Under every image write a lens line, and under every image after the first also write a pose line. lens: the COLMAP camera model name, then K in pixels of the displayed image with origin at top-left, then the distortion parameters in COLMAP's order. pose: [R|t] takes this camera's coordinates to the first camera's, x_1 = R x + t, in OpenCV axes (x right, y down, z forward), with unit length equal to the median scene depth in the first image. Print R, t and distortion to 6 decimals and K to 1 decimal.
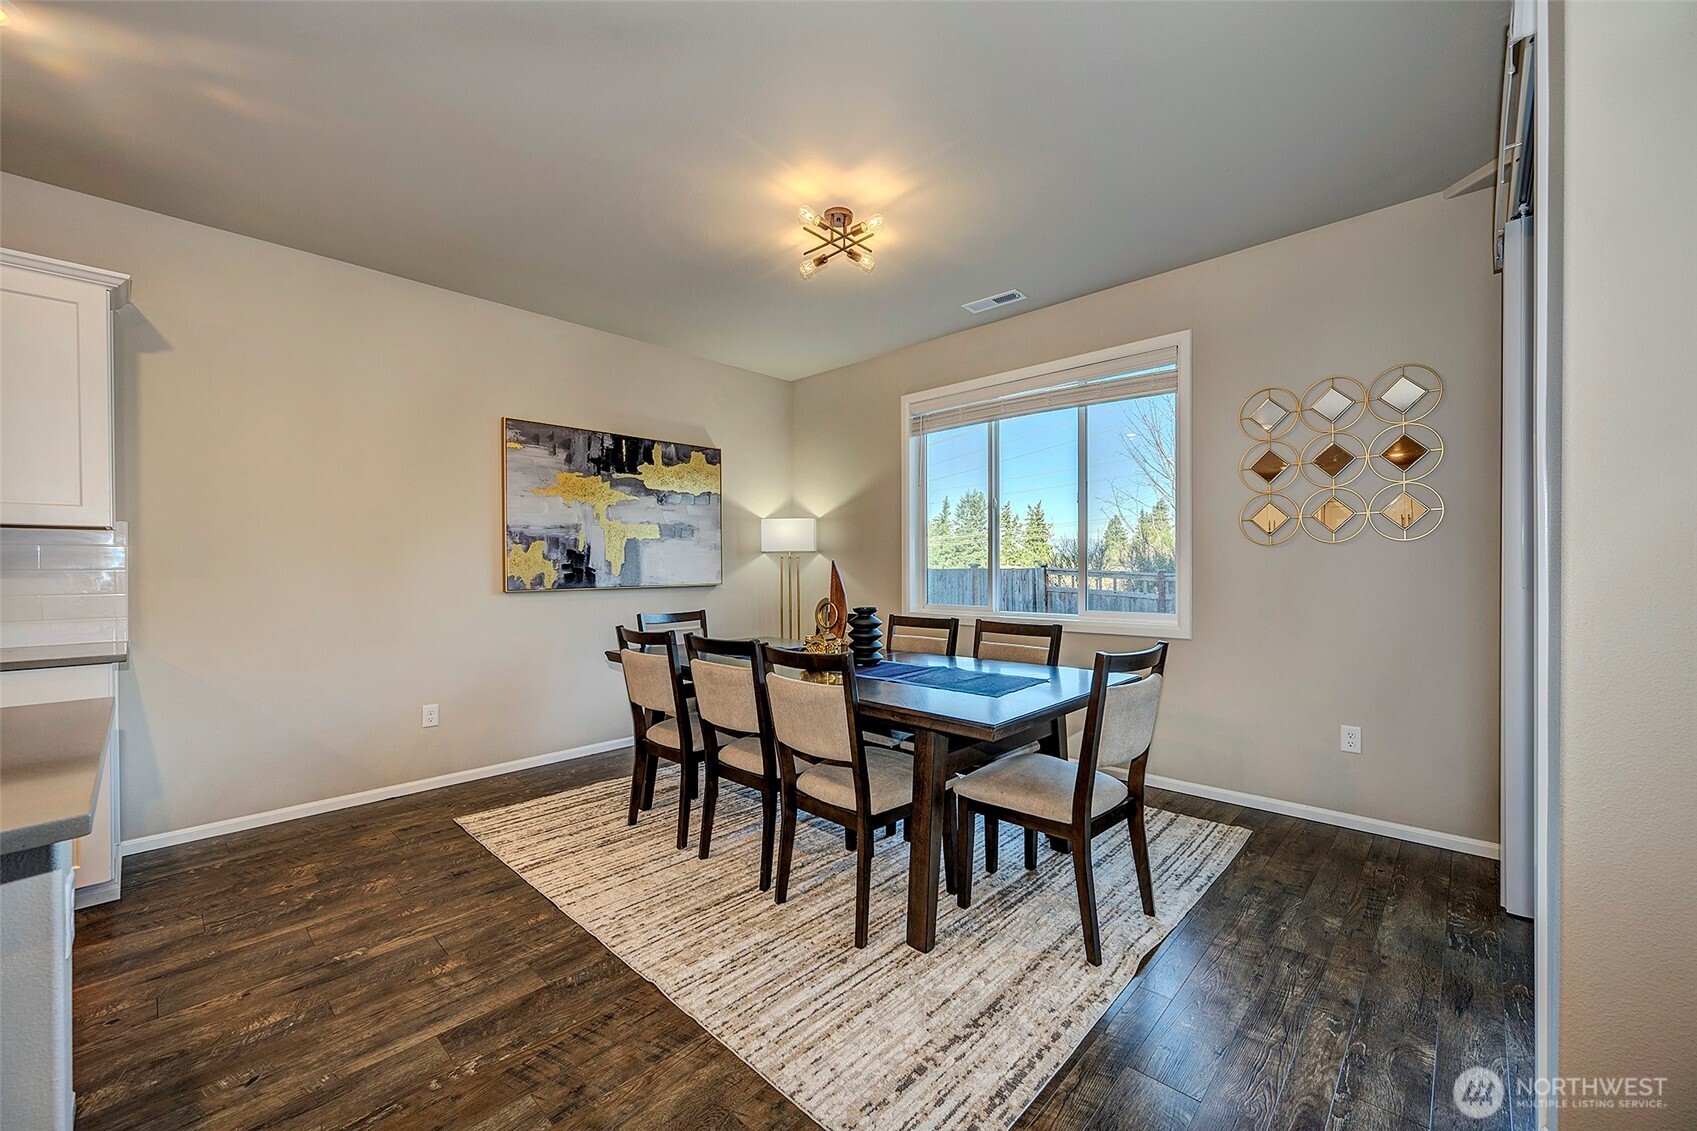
lens RADIAL K [[665.3, 0, 843.2], [0, 665.3, 569.2], [0, 0, 1]] dist [-0.002273, 0.000097]
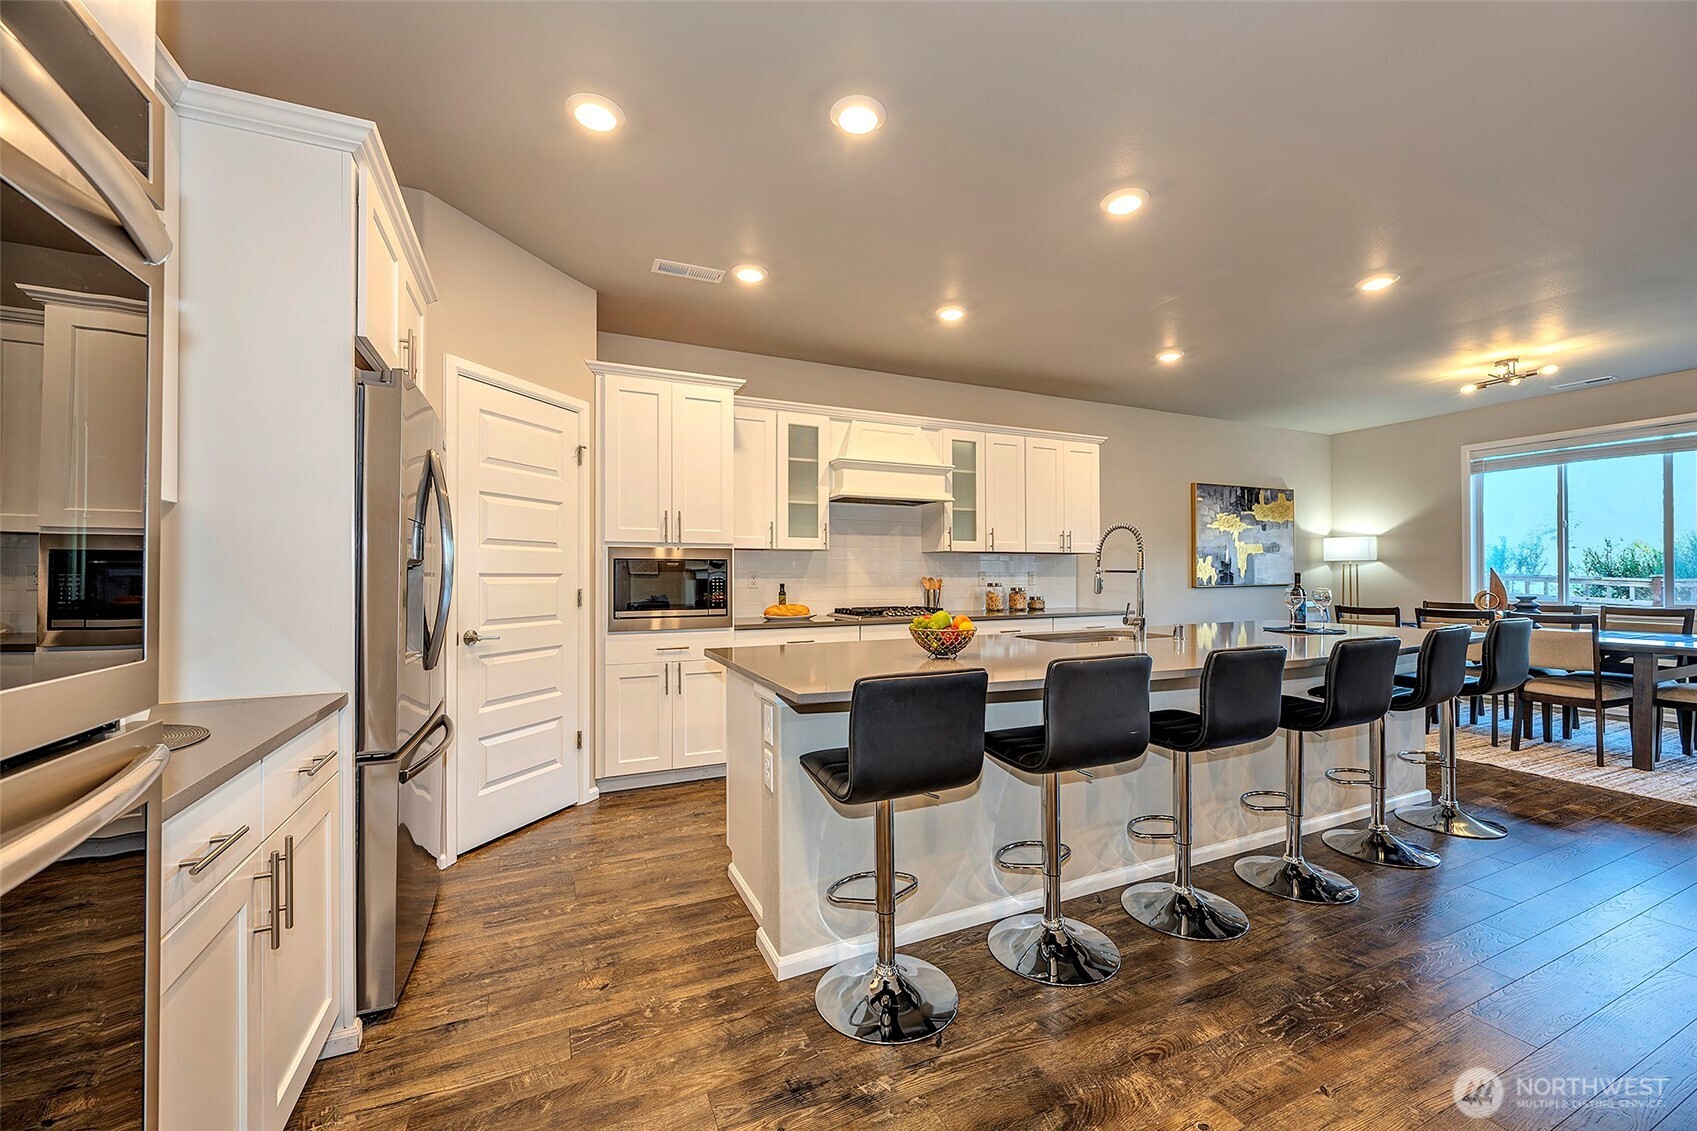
lens RADIAL K [[665.3, 0, 855.8], [0, 665.3, 570.9], [0, 0, 1]] dist [-0.002273, 0.000097]
pose [[0.932405, -0.002344, -0.361407, -0.627114], [-0.001875, 0.999934, -0.011324, 0.013411], [0.361410, 0.011236, 0.932339, -0.772771]]
